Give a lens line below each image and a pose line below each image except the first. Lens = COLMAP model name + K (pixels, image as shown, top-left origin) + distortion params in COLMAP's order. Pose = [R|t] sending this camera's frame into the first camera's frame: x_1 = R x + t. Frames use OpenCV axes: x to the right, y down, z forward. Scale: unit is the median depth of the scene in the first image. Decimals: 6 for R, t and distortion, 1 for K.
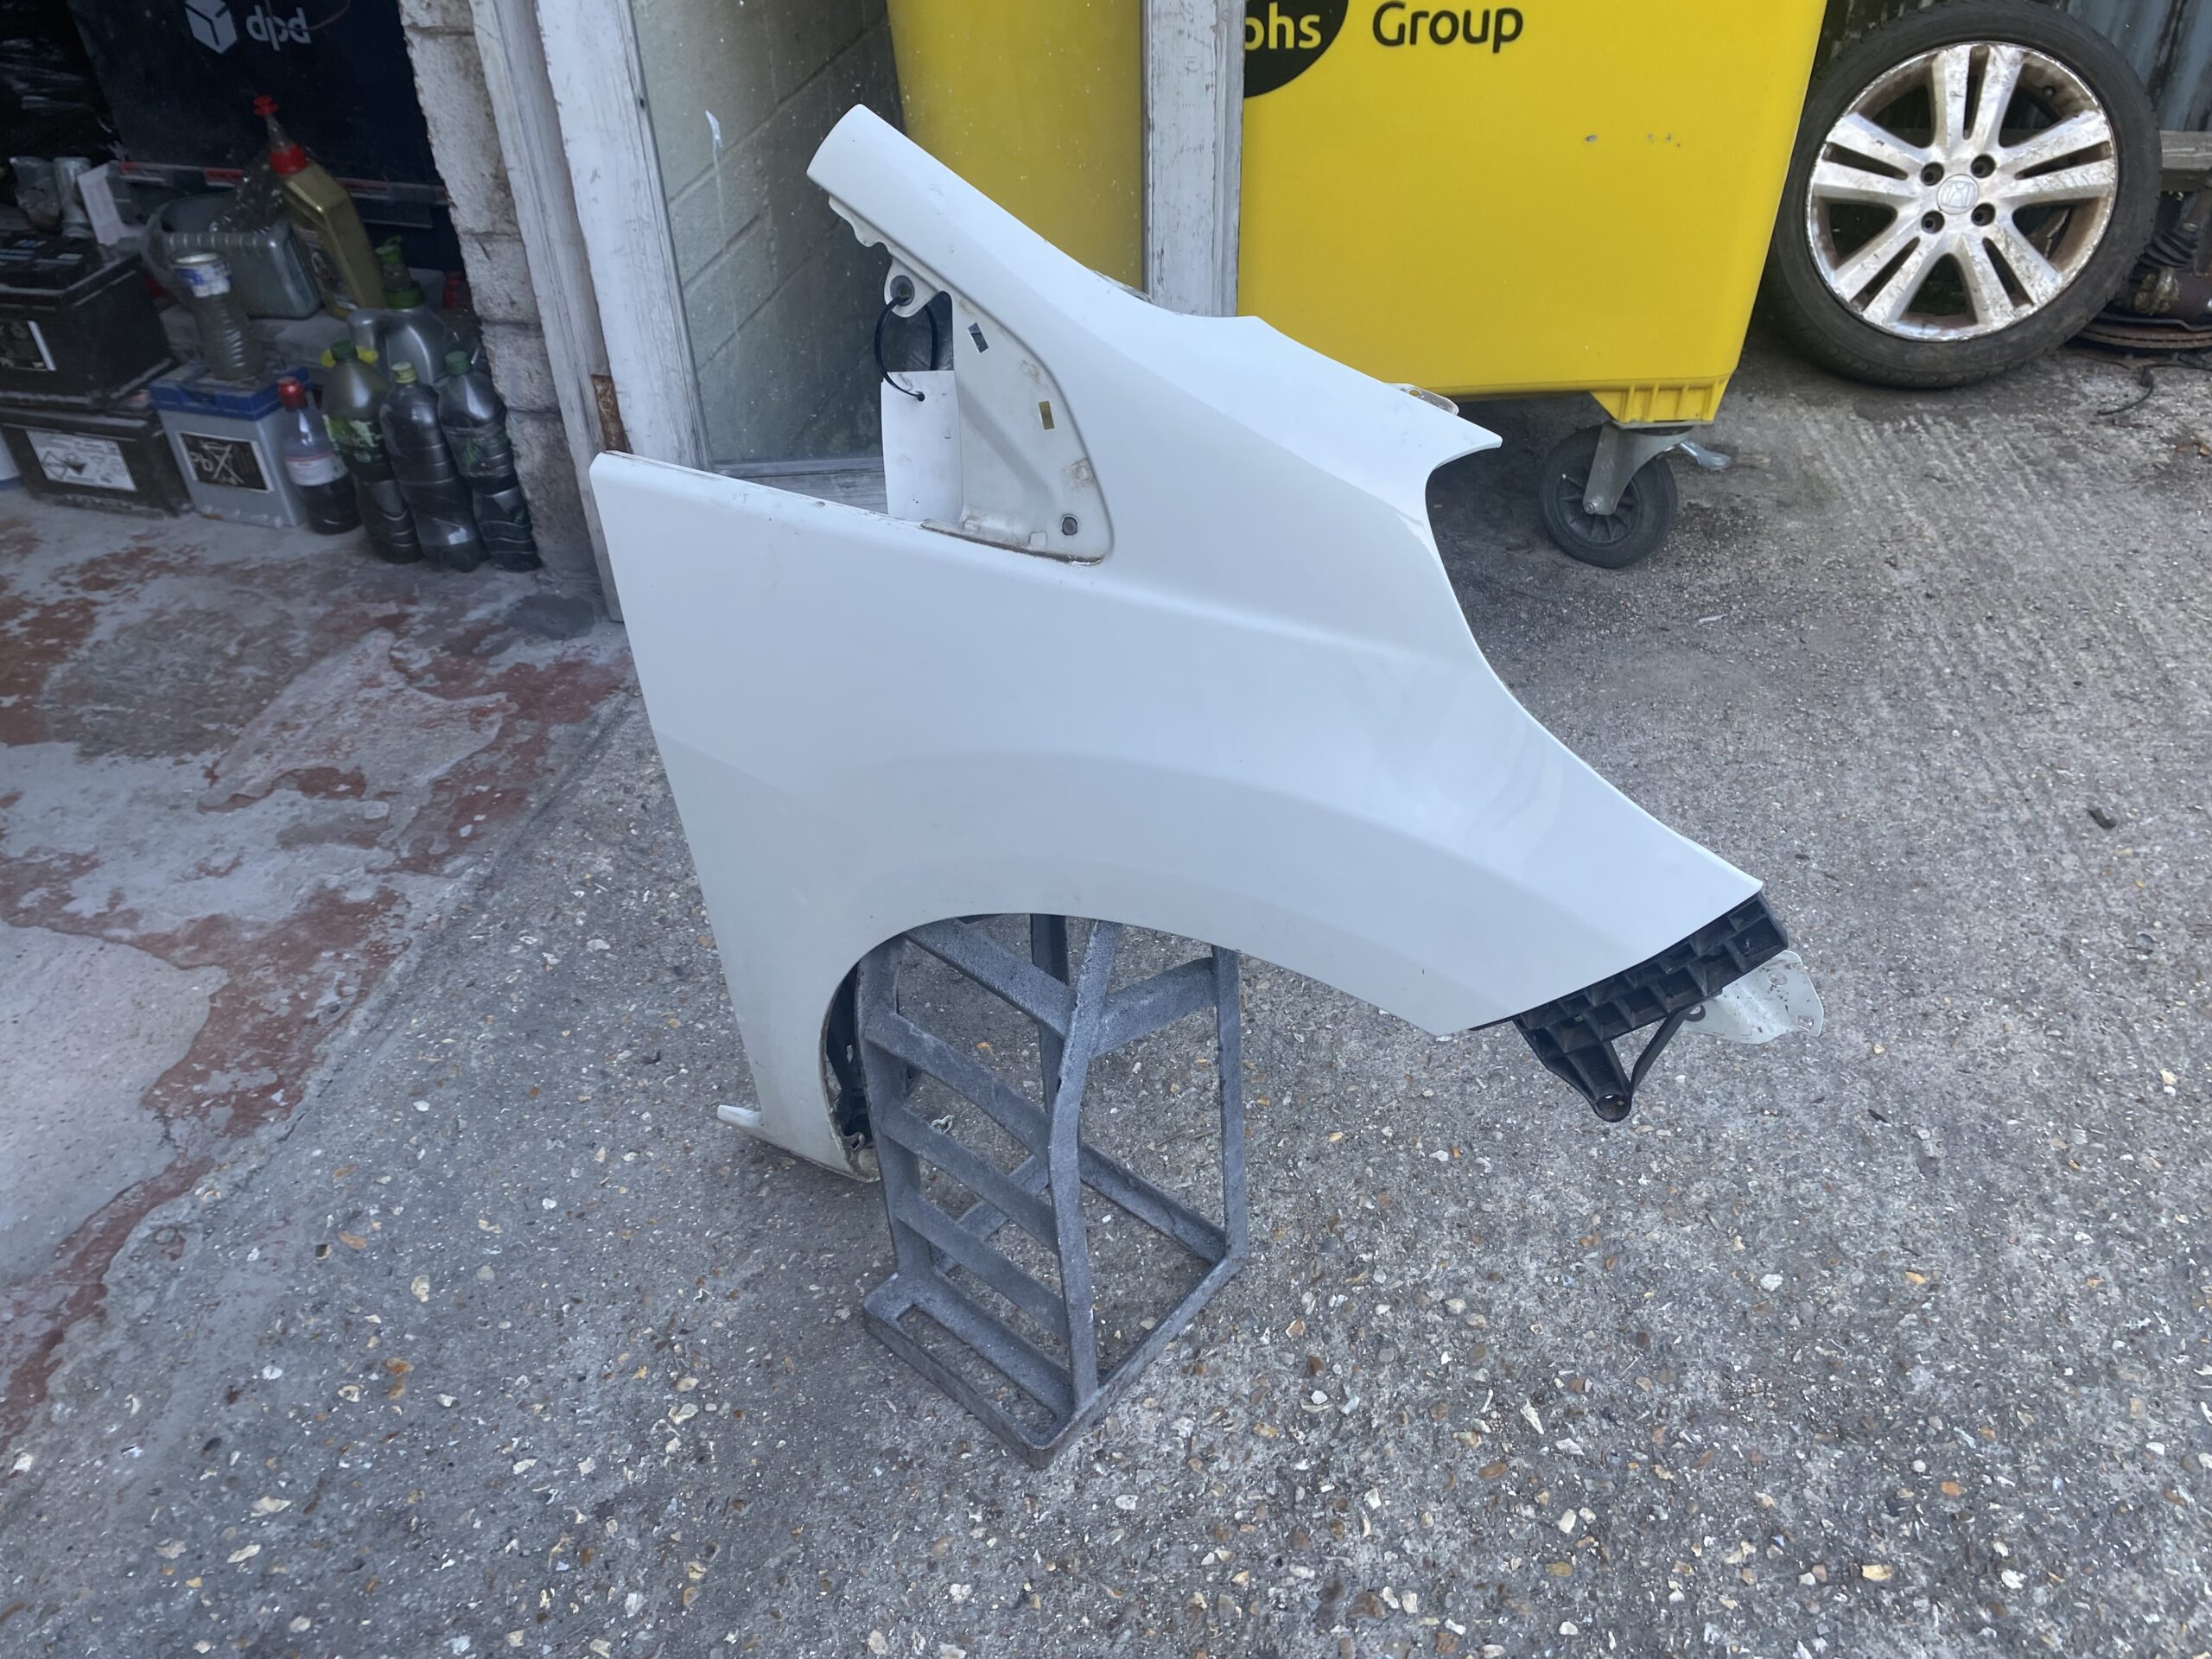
lens RADIAL K [[1687.1, 0, 1083.5], [0, 1687.1, 840.2], [0, 0, 1]] dist [0.041391, -0.032300]
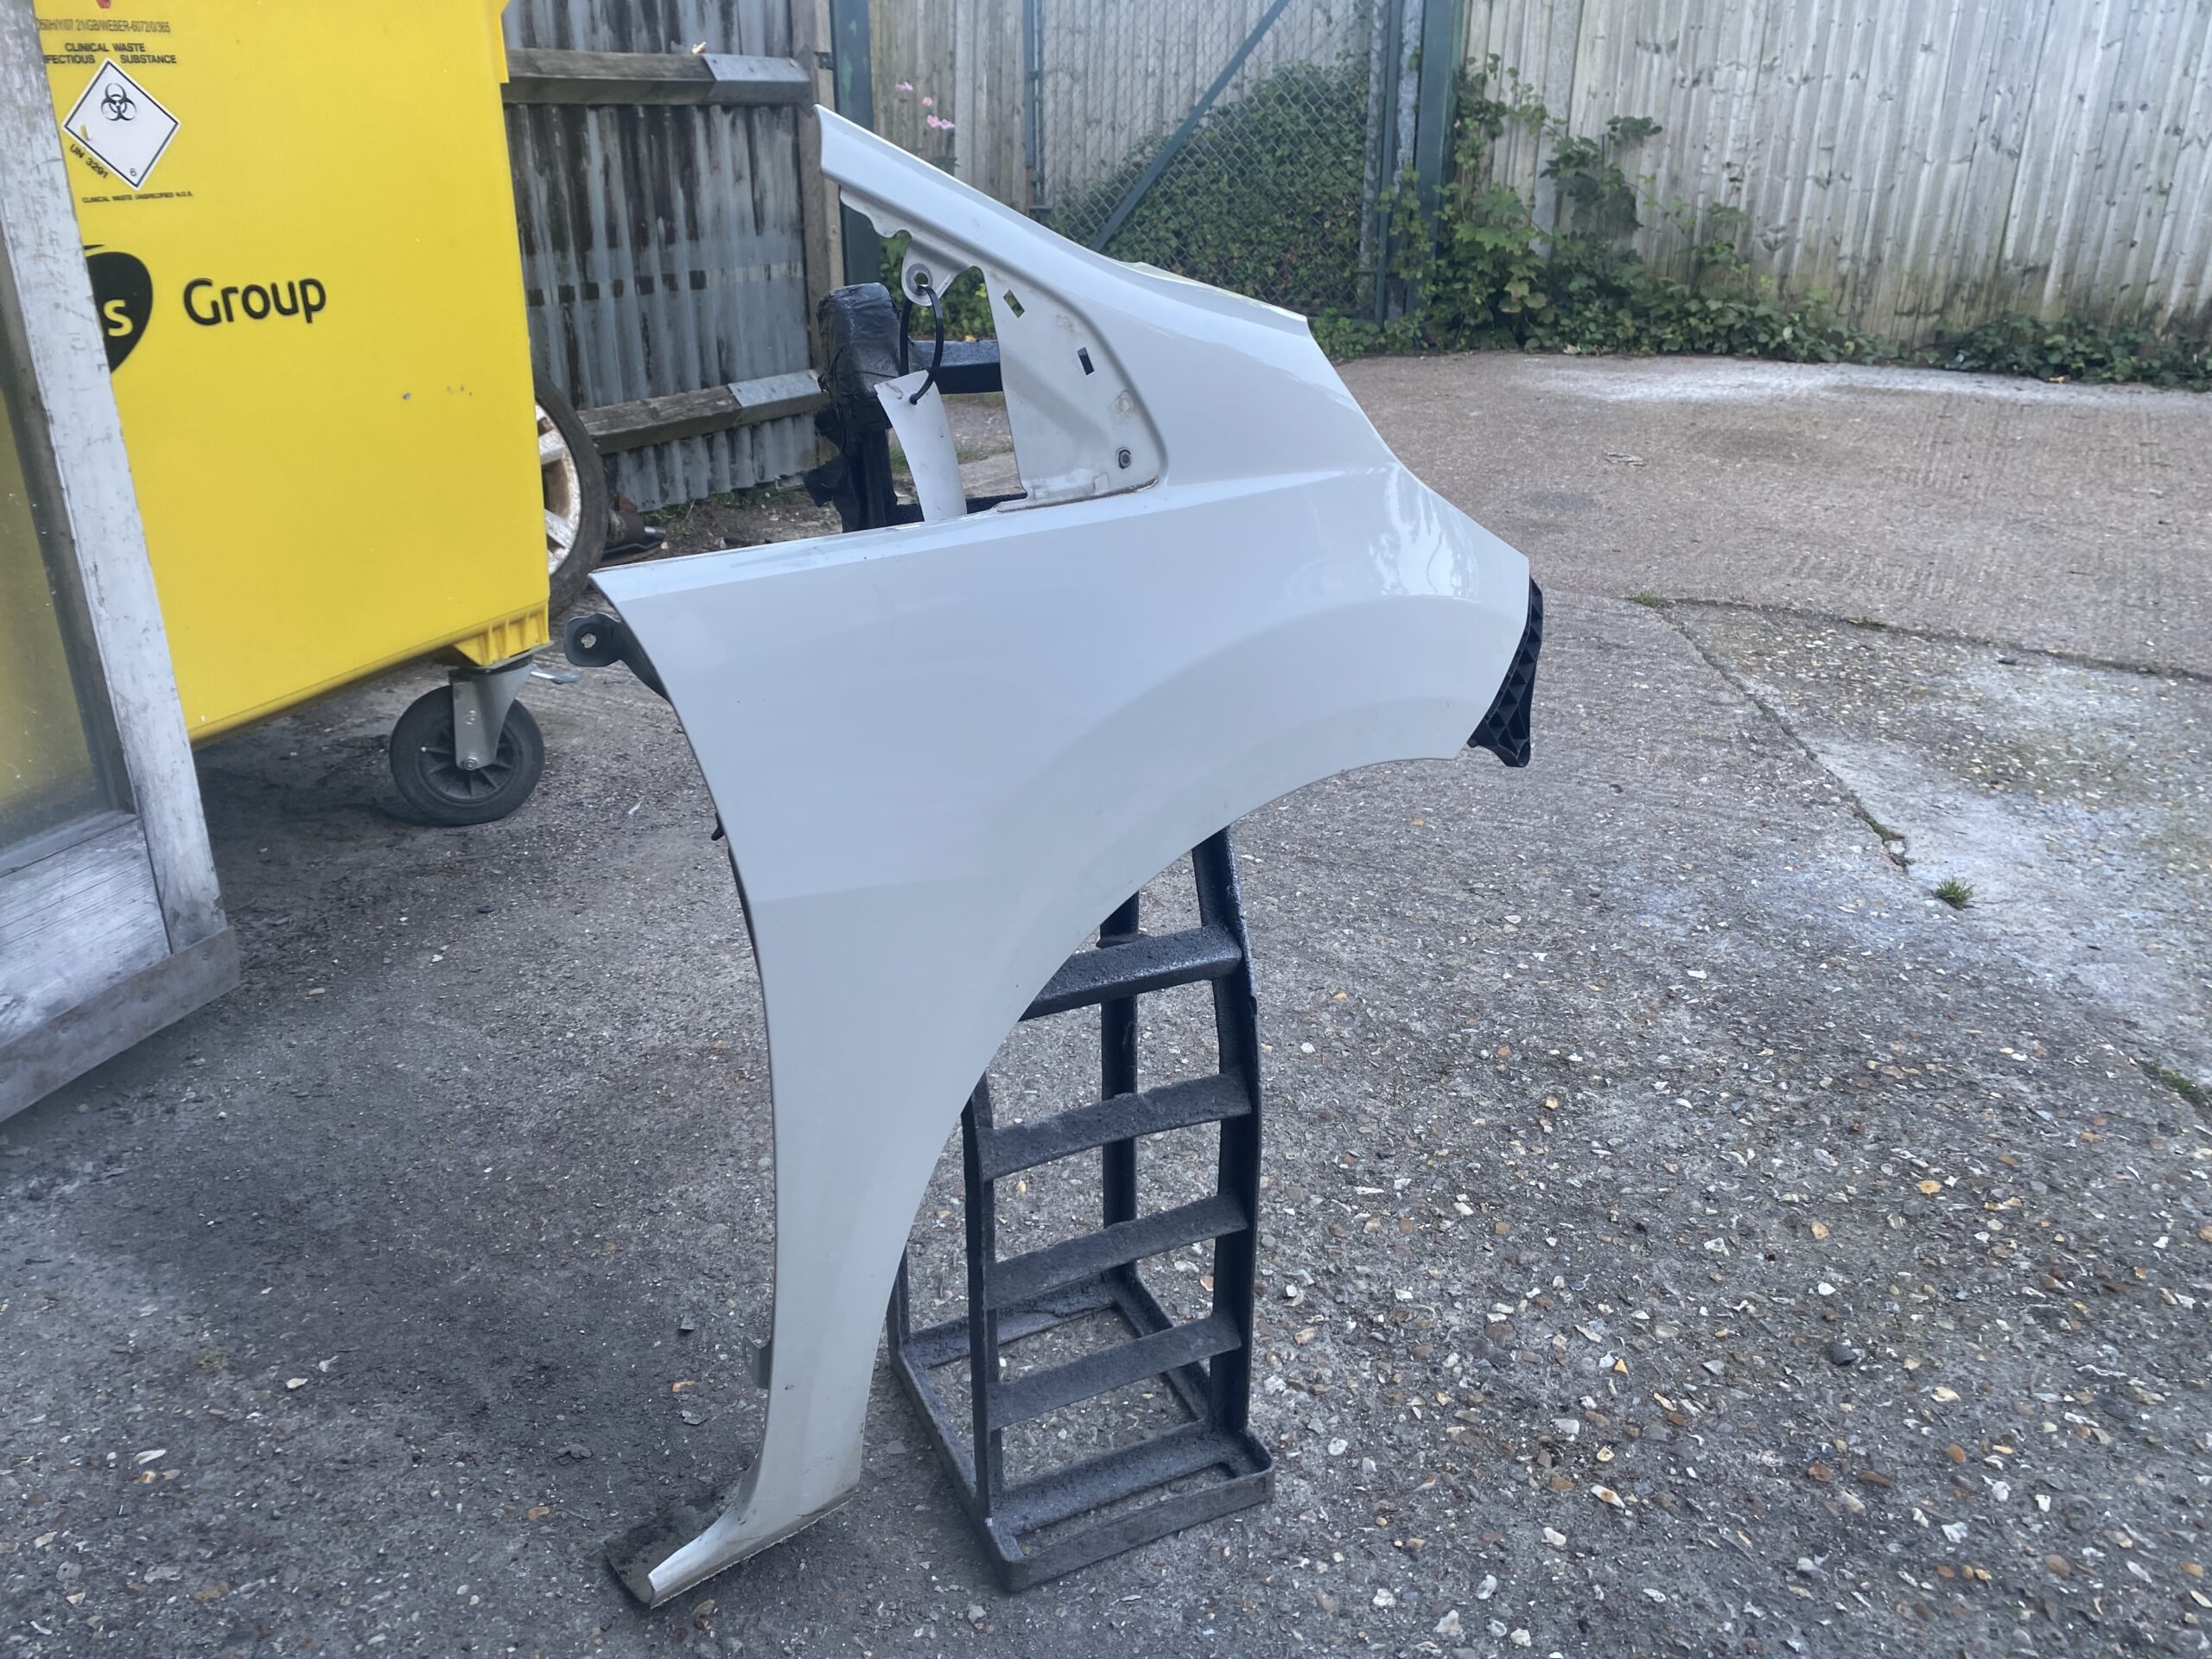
lens RADIAL K [[1687.1, 0, 1107.2], [0, 1687.1, 822.5], [0, 0, 1]] dist [0.041391, -0.032300]
pose [[0.392243, -0.324557, 0.860702, -0.686050], [0.546331, 0.834975, 0.065880, -0.048503], [-0.740046, 0.444387, 0.504828, 0.391223]]
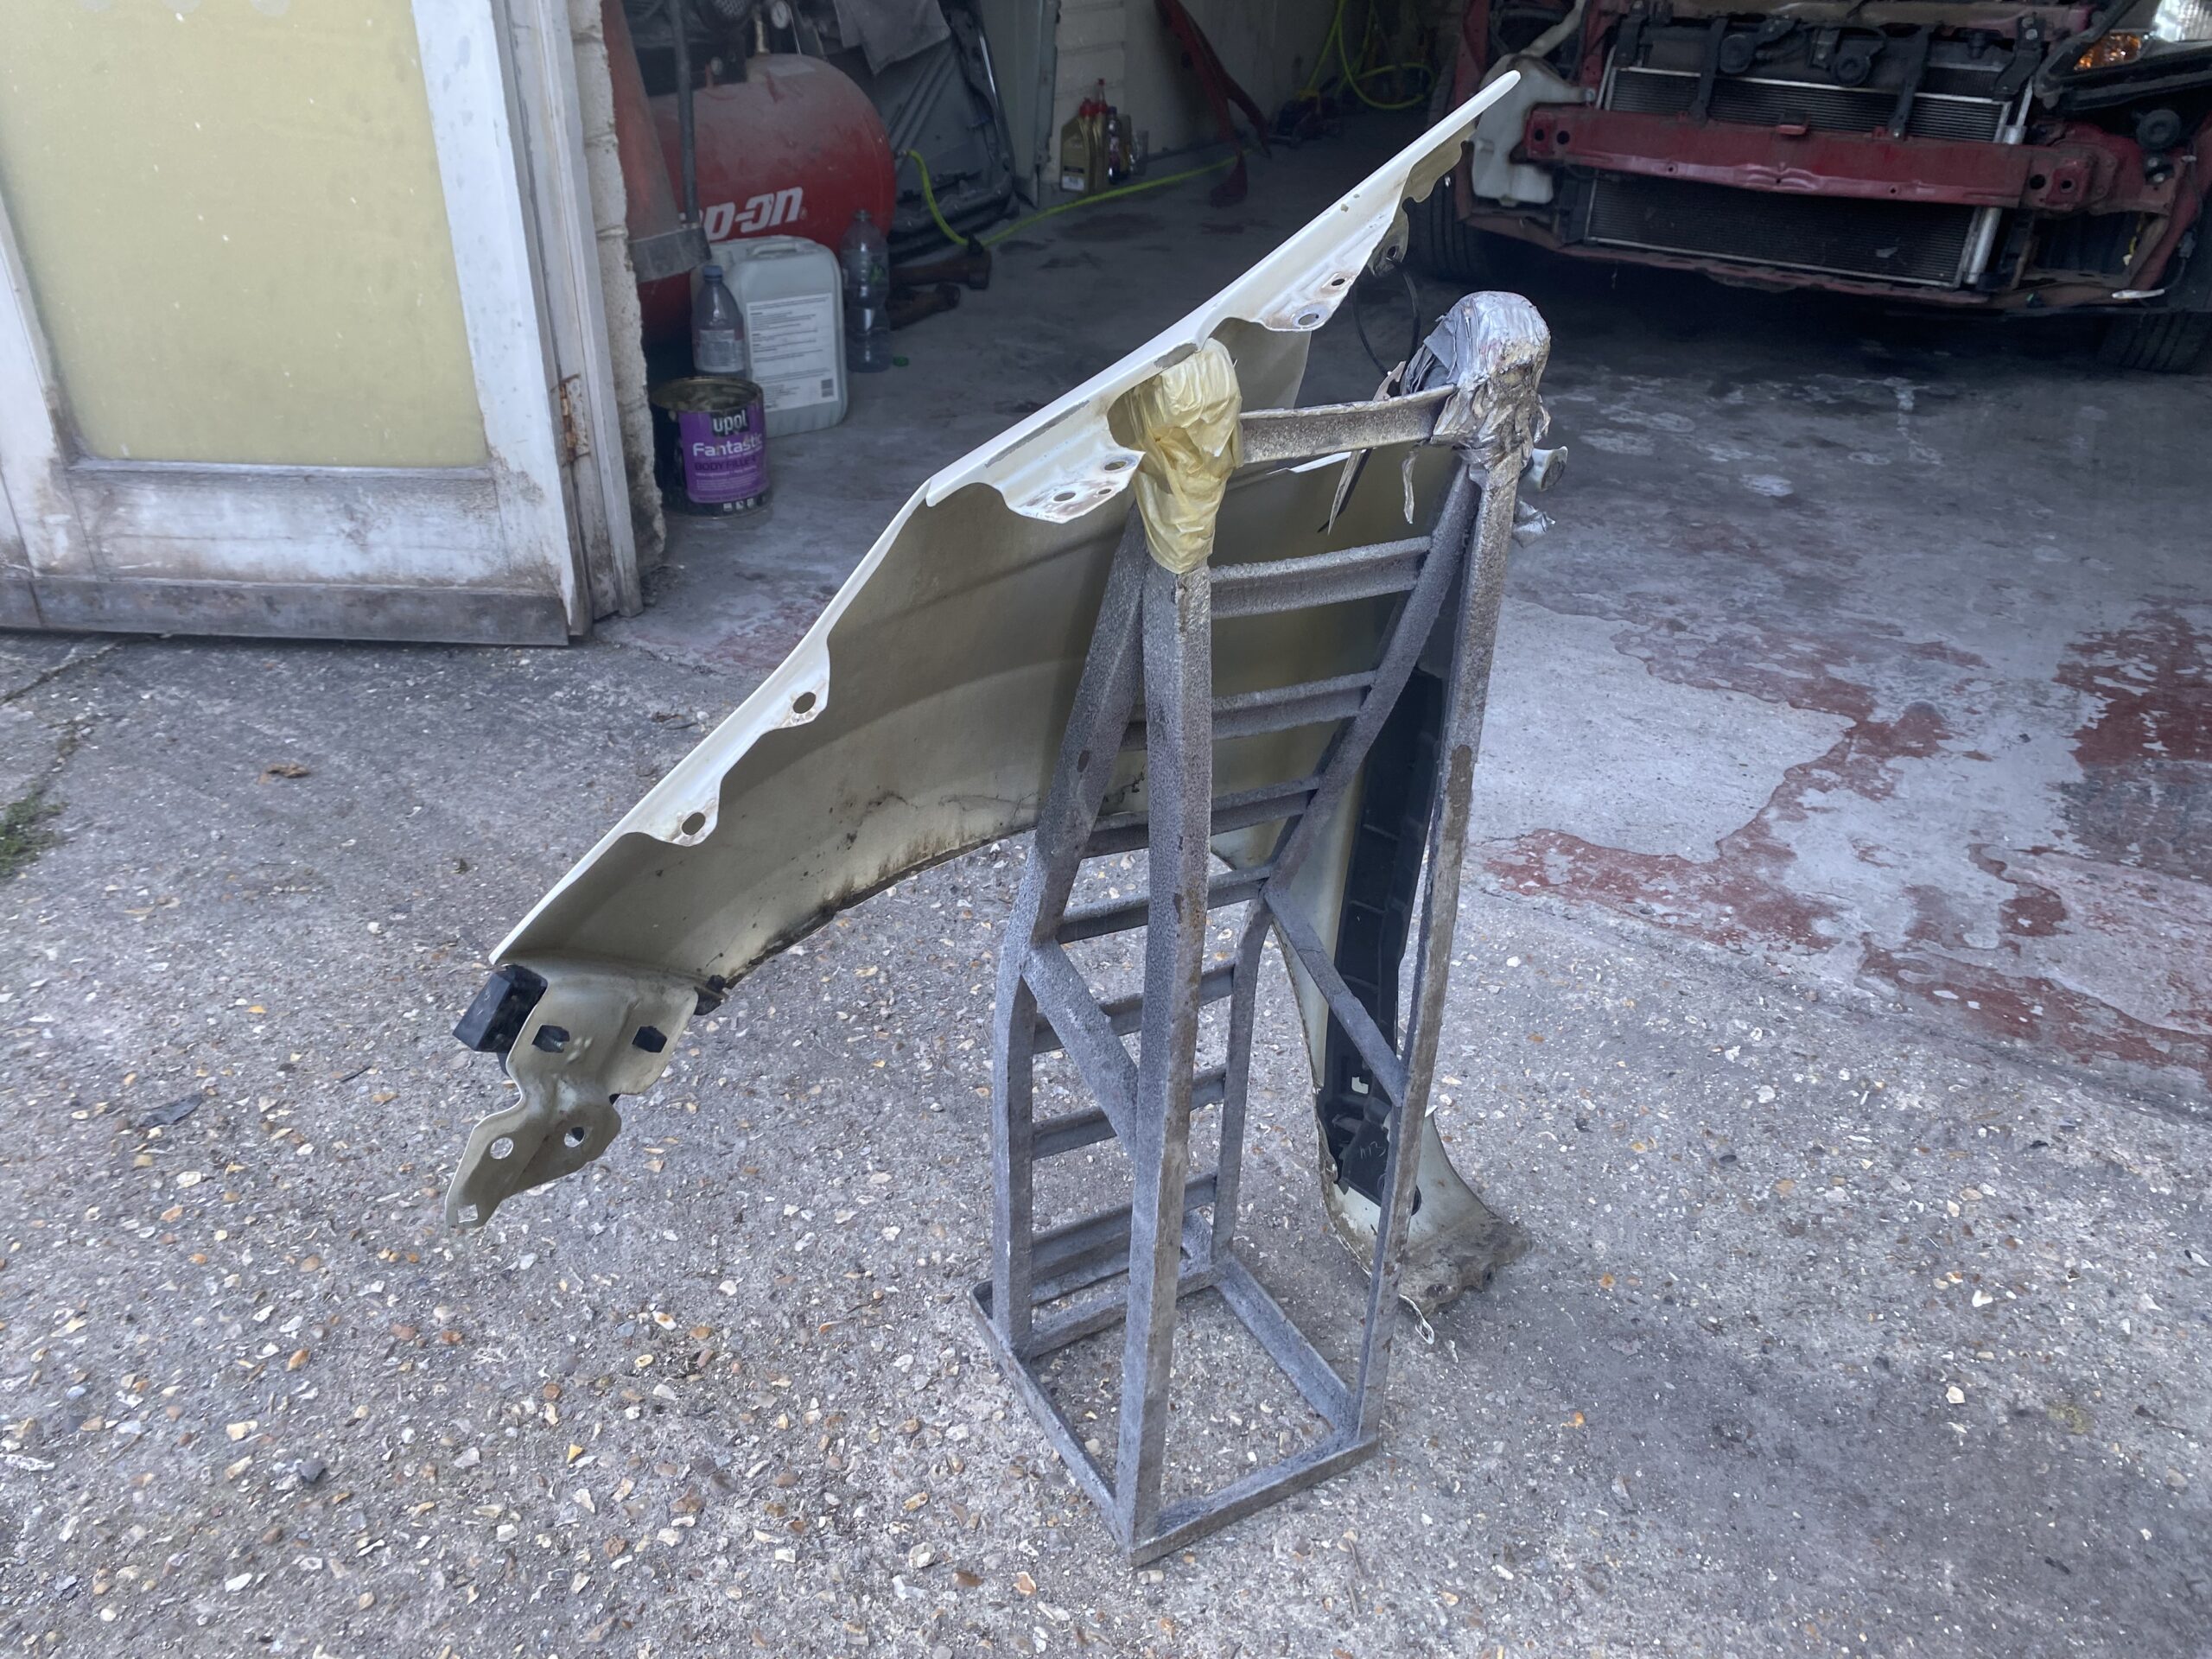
lens RADIAL K [[1687.1, 0, 1094.1], [0, 1687.1, 834.2], [0, 0, 1]] dist [0.041391, -0.032300]
pose [[-0.319899, 0.513541, -0.796204, 0.573046], [-0.592772, 0.547089, 0.591029, -0.408276], [0.739112, 0.661036, 0.129400, 0.666707]]
